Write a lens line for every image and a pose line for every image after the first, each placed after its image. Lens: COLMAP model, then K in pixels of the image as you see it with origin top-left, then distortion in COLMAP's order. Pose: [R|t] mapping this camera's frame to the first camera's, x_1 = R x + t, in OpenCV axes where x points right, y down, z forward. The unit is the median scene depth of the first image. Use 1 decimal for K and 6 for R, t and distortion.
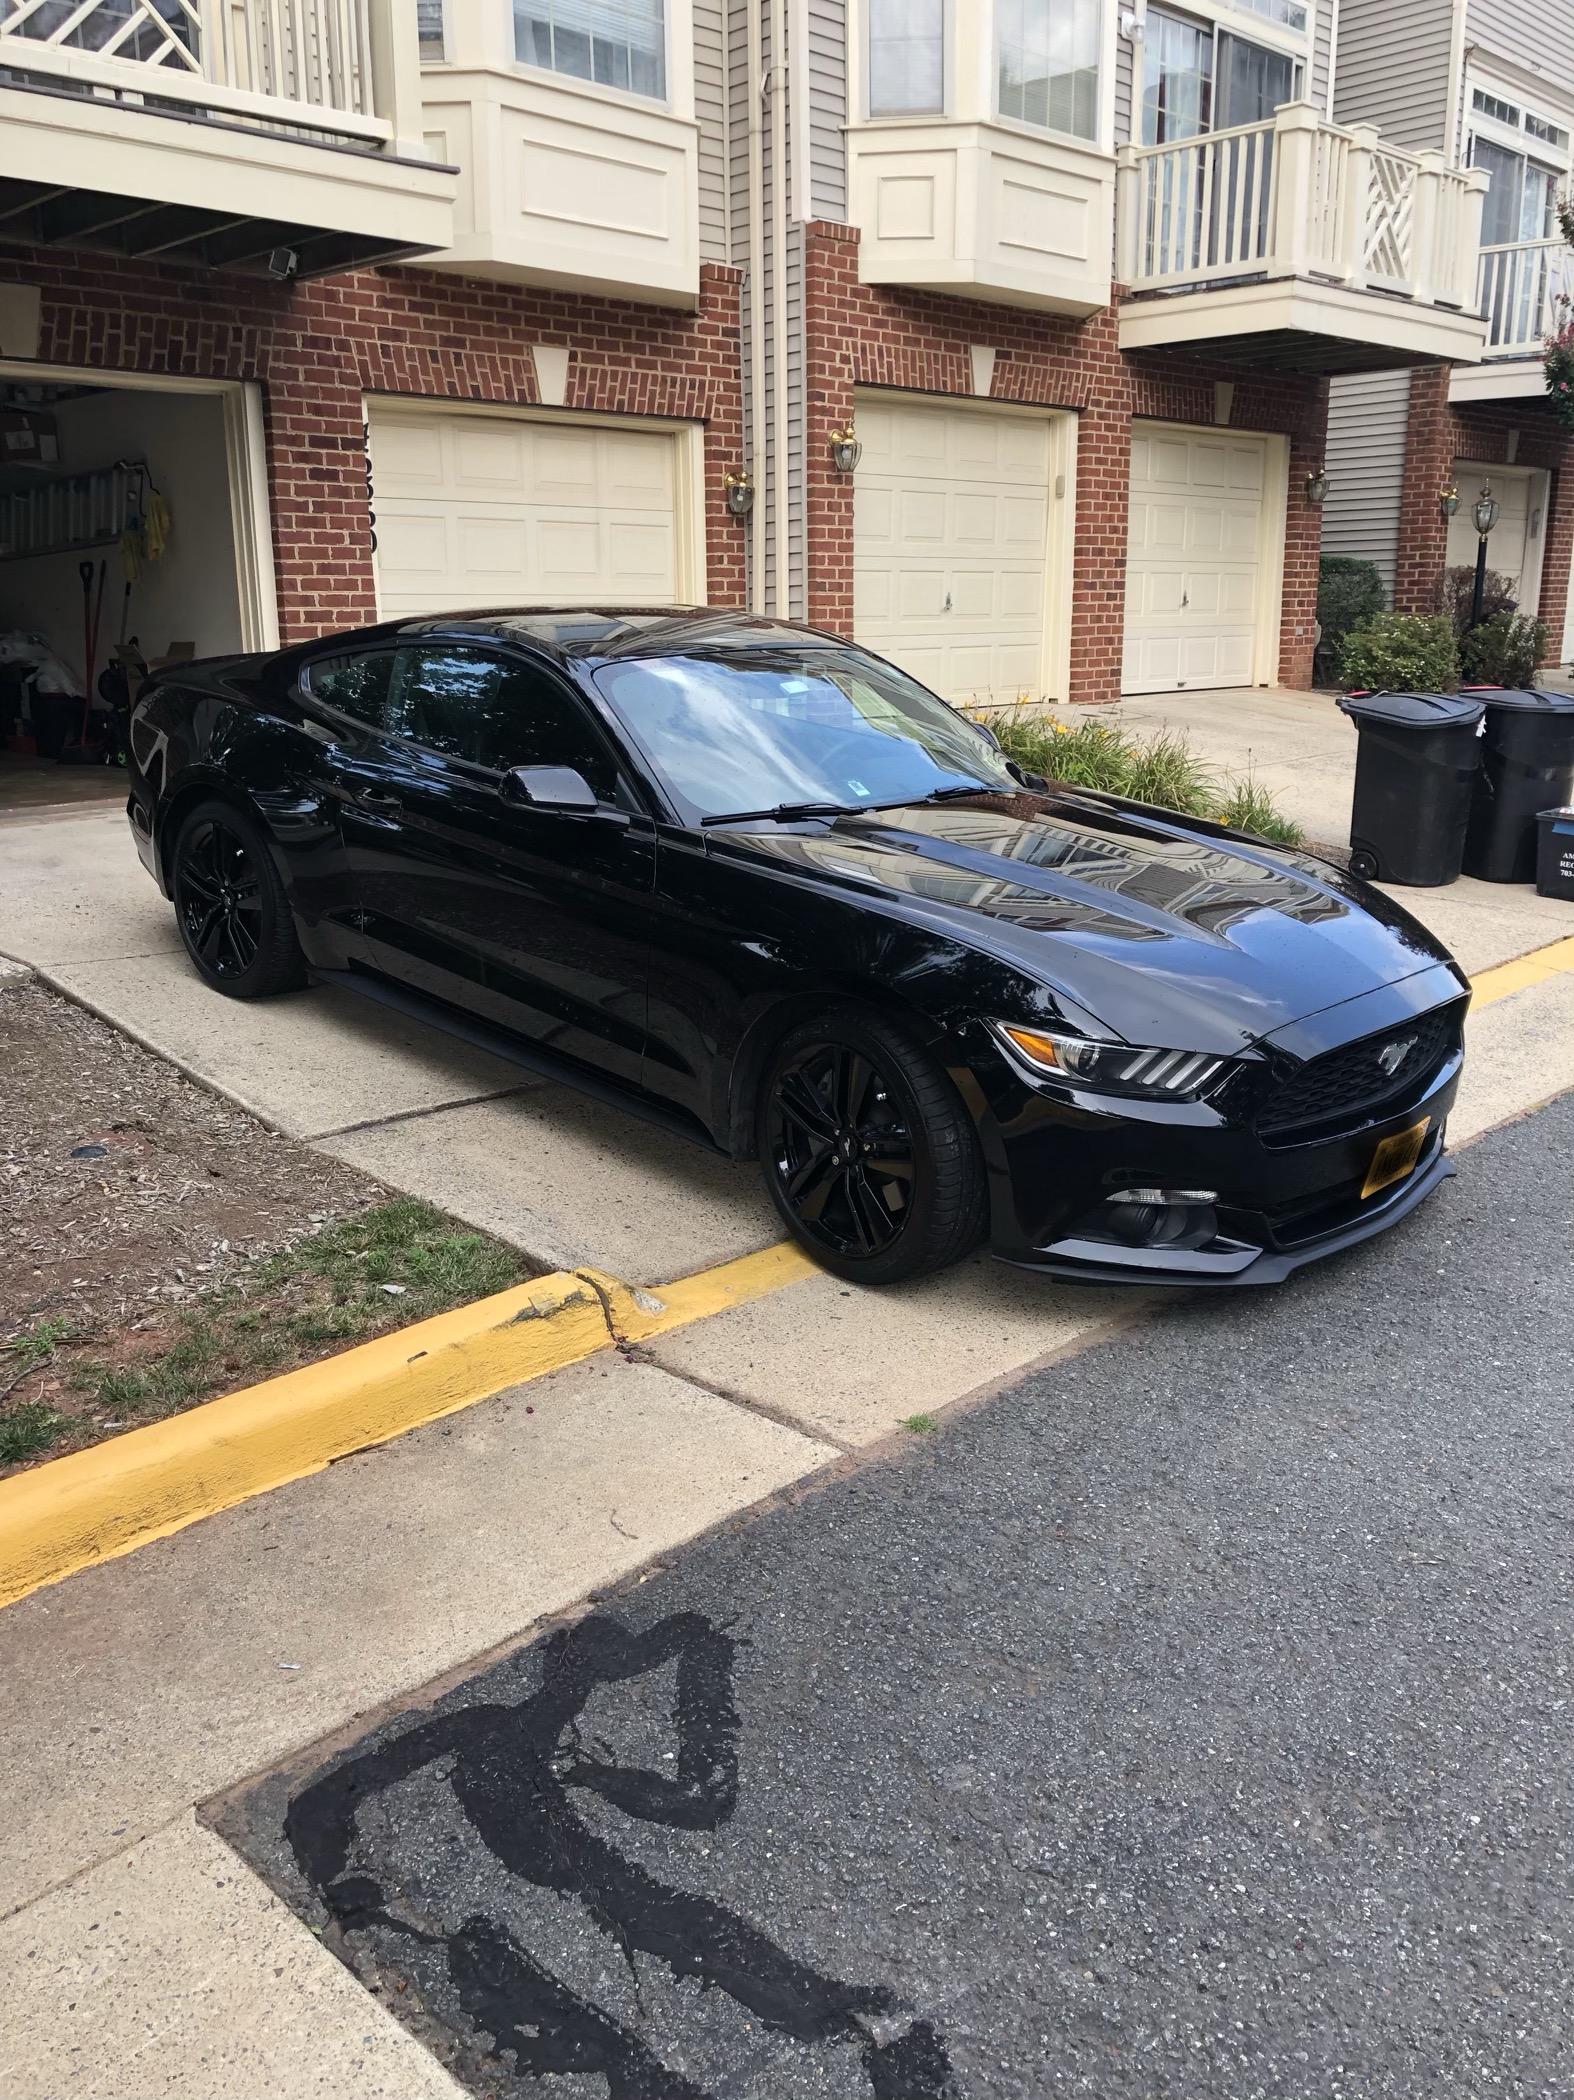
lens RADIAL K [[1750.0, 0, 787.8], [0, 1750.0, 978.5], [0, 0, 1]] dist [0.061292, -0.009666]
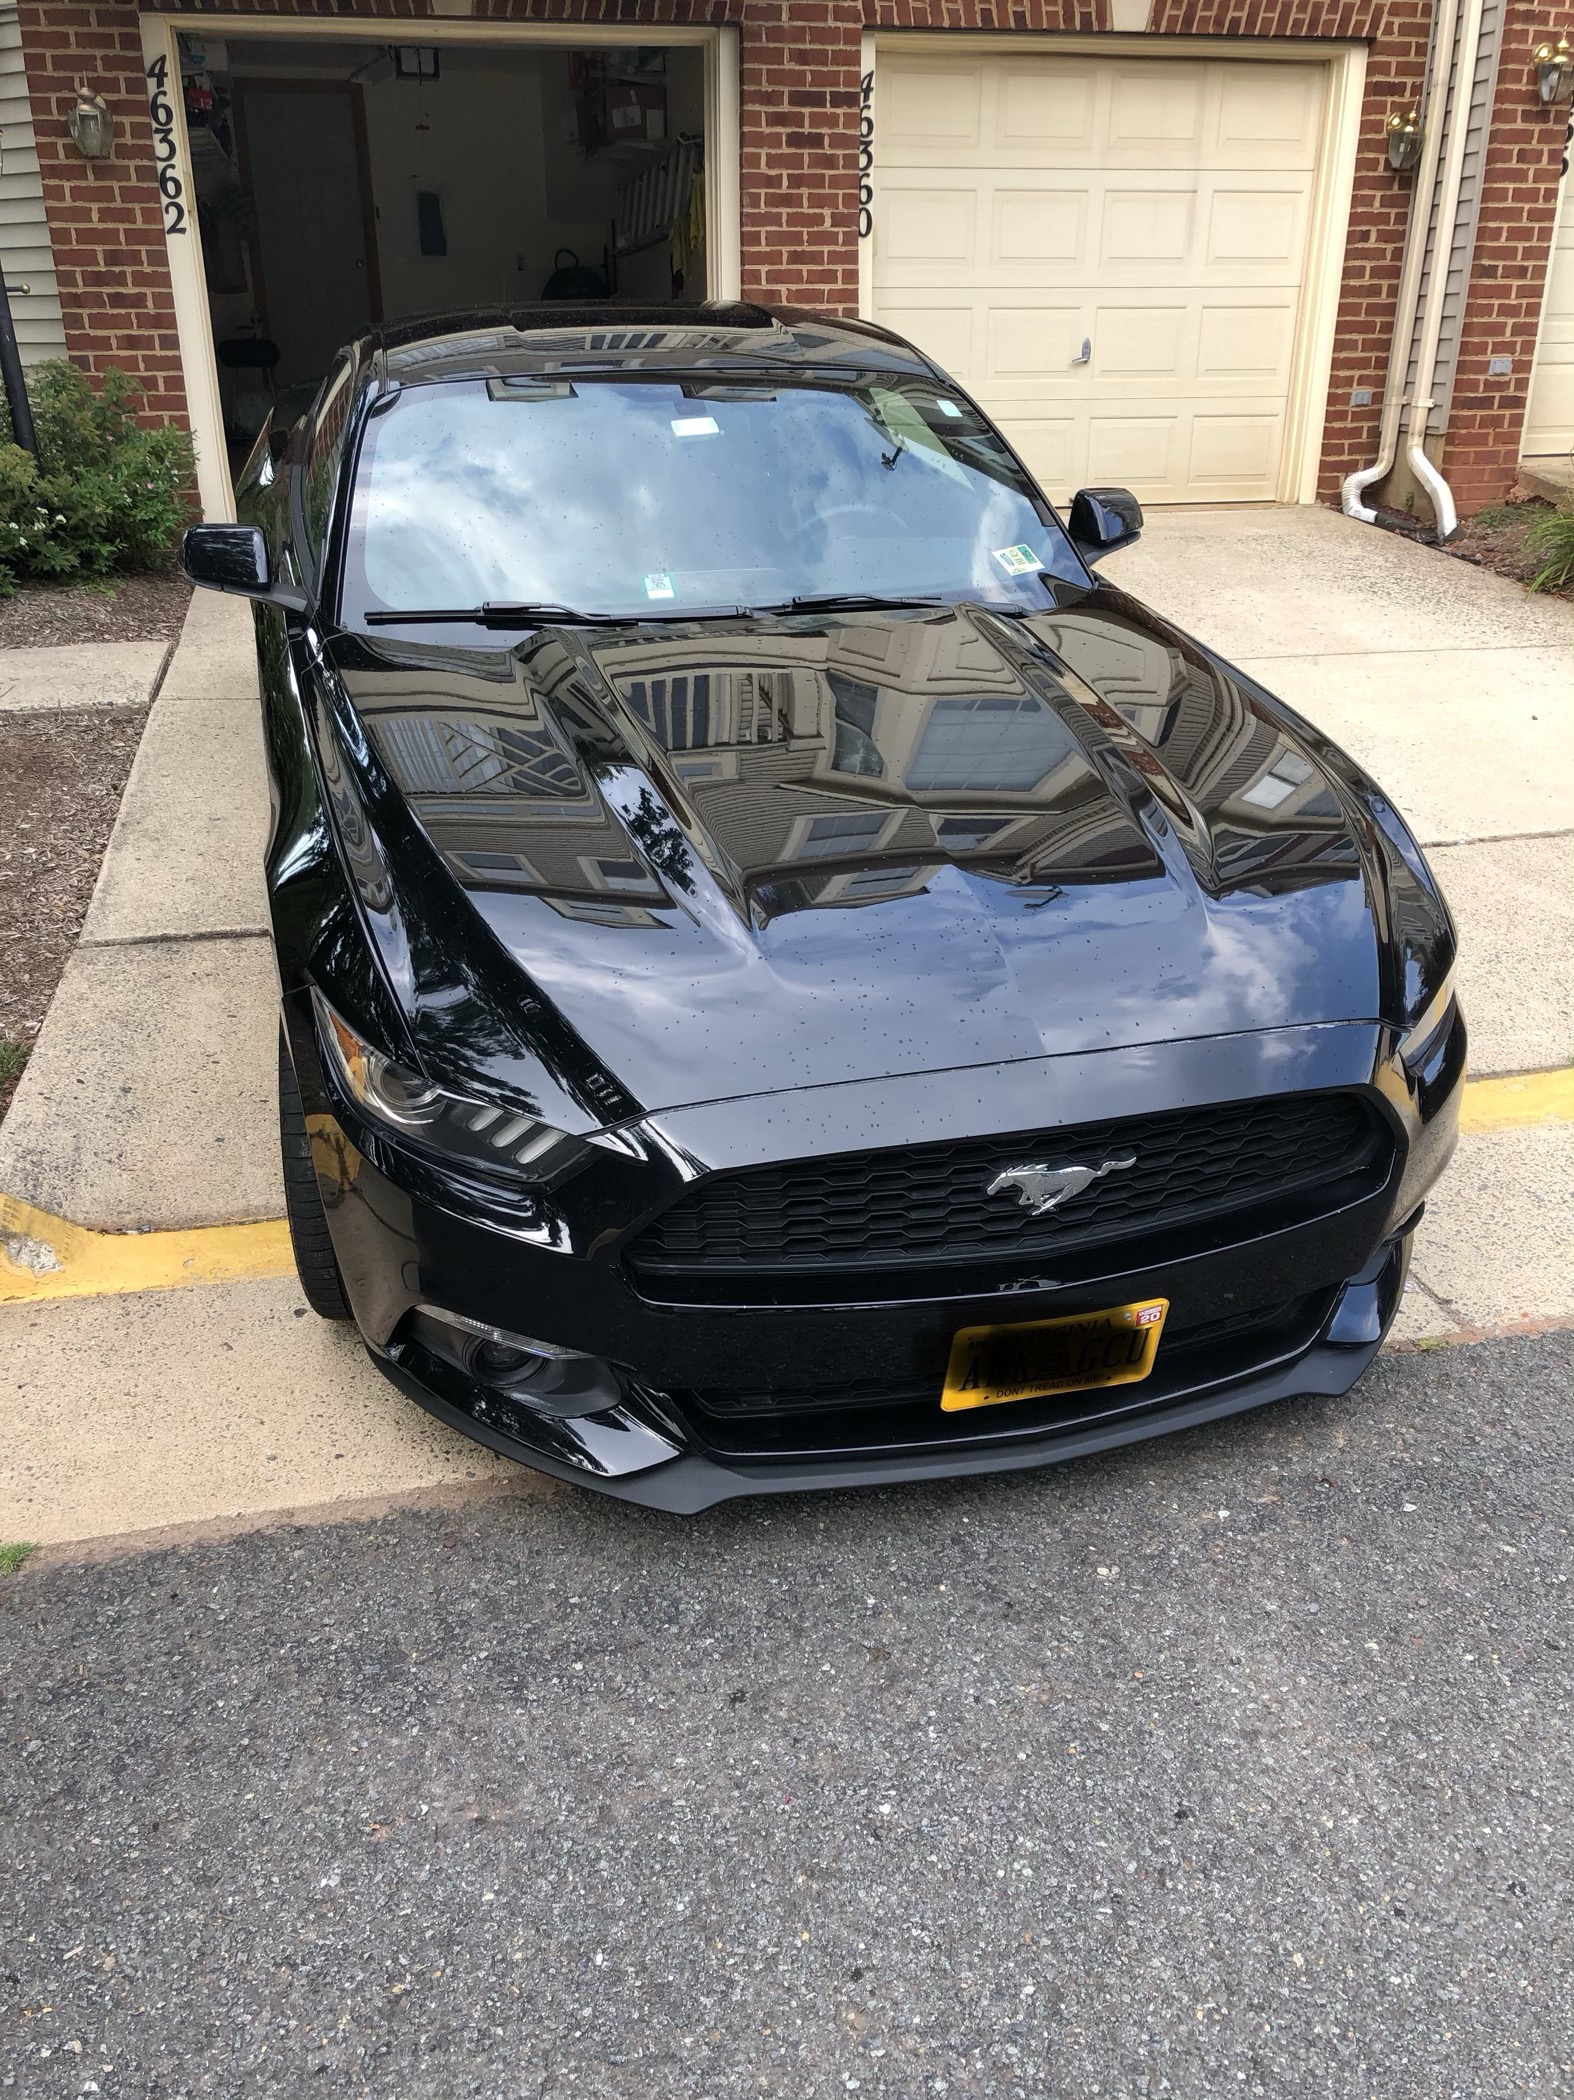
lens RADIAL K [[1657.1, 0, 787.0], [0, 1657.1, 1050.0], [0, 0, 1]] dist [0.096581, -0.093758]
pose [[0.858074, 0.214218, -0.466711, 0.209871], [-0.111496, 0.964874, 0.237882, -0.047371], [0.501276, -0.152084, 0.851818, 0.208491]]
